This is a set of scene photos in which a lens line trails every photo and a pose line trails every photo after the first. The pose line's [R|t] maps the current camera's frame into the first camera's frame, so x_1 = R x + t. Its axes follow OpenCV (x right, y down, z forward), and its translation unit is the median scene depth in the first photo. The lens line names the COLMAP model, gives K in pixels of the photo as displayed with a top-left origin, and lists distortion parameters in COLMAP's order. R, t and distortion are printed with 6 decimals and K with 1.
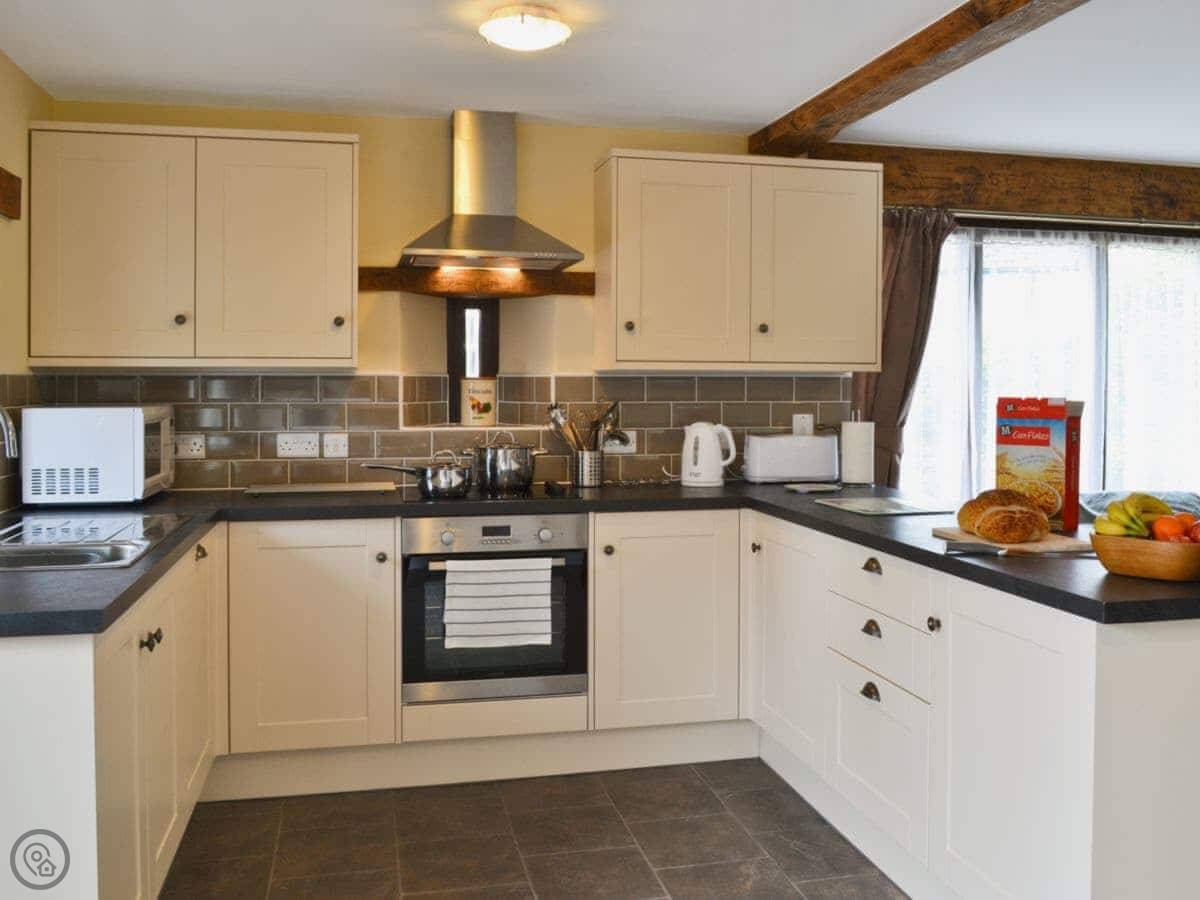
lens RADIAL K [[1124.5, 0, 621.7], [0, 1124.5, 398.0], [0, 0, 1]] dist [-0.058452, 0.000083]
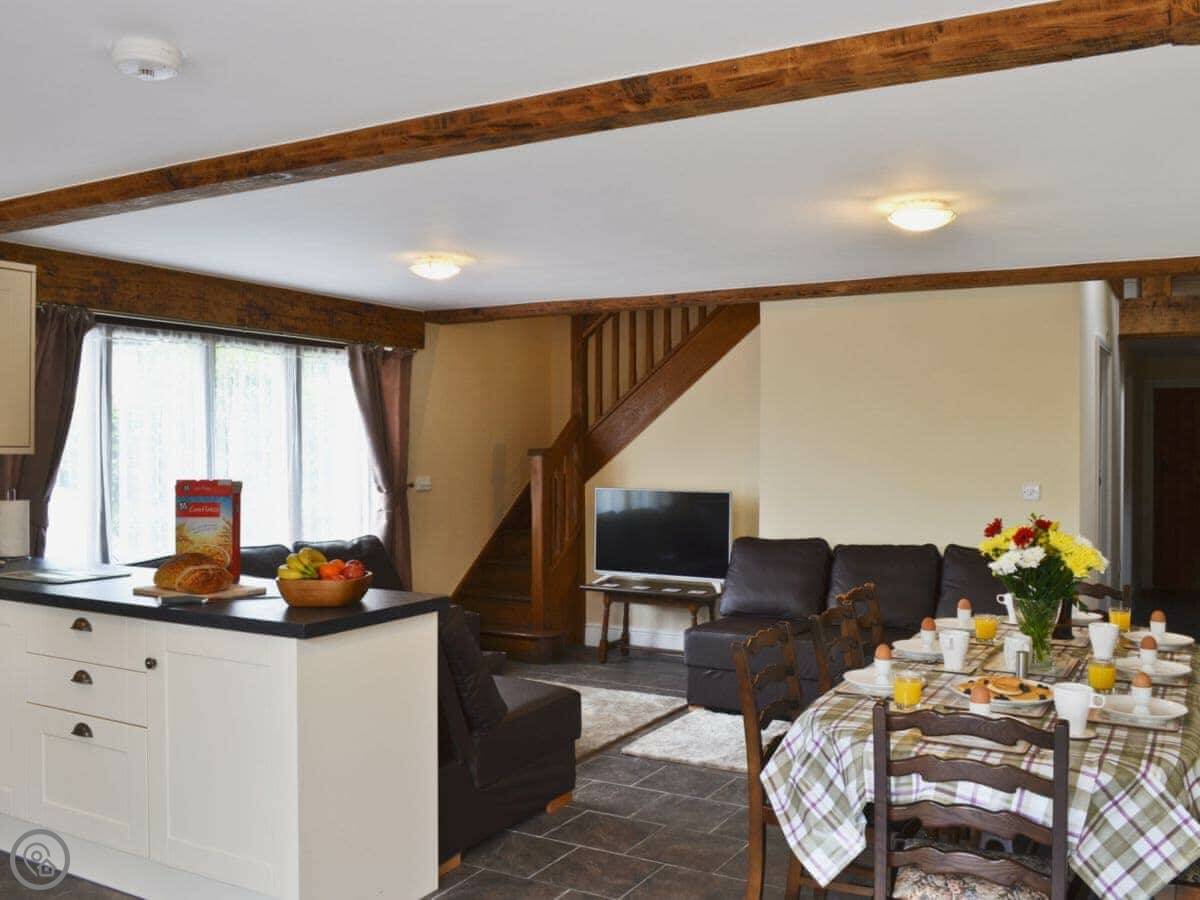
lens RADIAL K [[1129.8, 0, 600.0], [0, 1129.8, 450.0], [0, 0, 1]] dist [-0.060800, 0.001579]
pose [[0.678565, -0.010884, 0.734460, -0.193413], [0.012814, 0.999913, 0.002978, -0.023321], [-0.734429, 0.007391, 0.678645, -0.150366]]
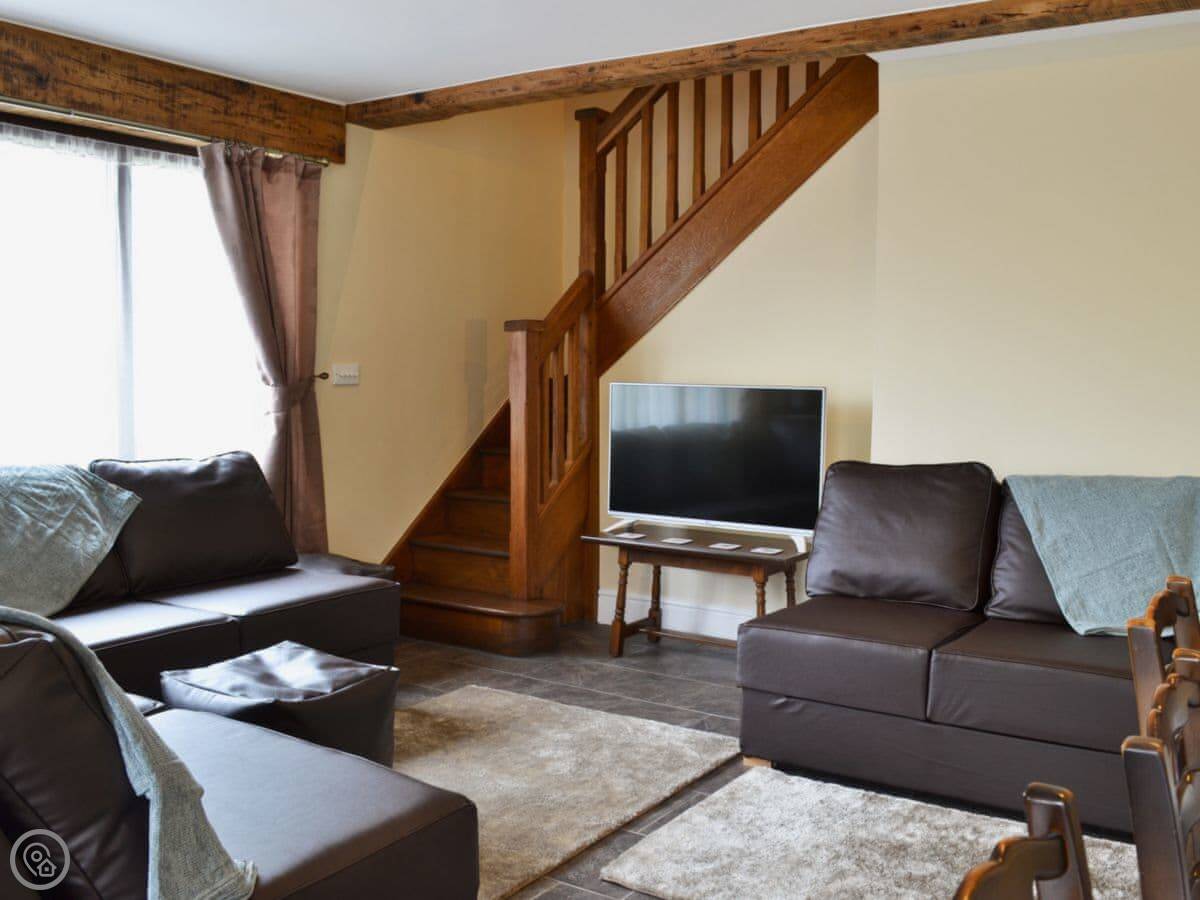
lens RADIAL K [[1129.8, 0, 600.0], [0, 1129.8, 450.0], [0, 0, 1]] dist [-0.060800, 0.001579]
pose [[0.734058, -0.049309, 0.677294, 0.269201], [0.006120, 0.997800, 0.066011, 0.027627], [-0.679059, -0.044311, 0.732745, 0.191665]]
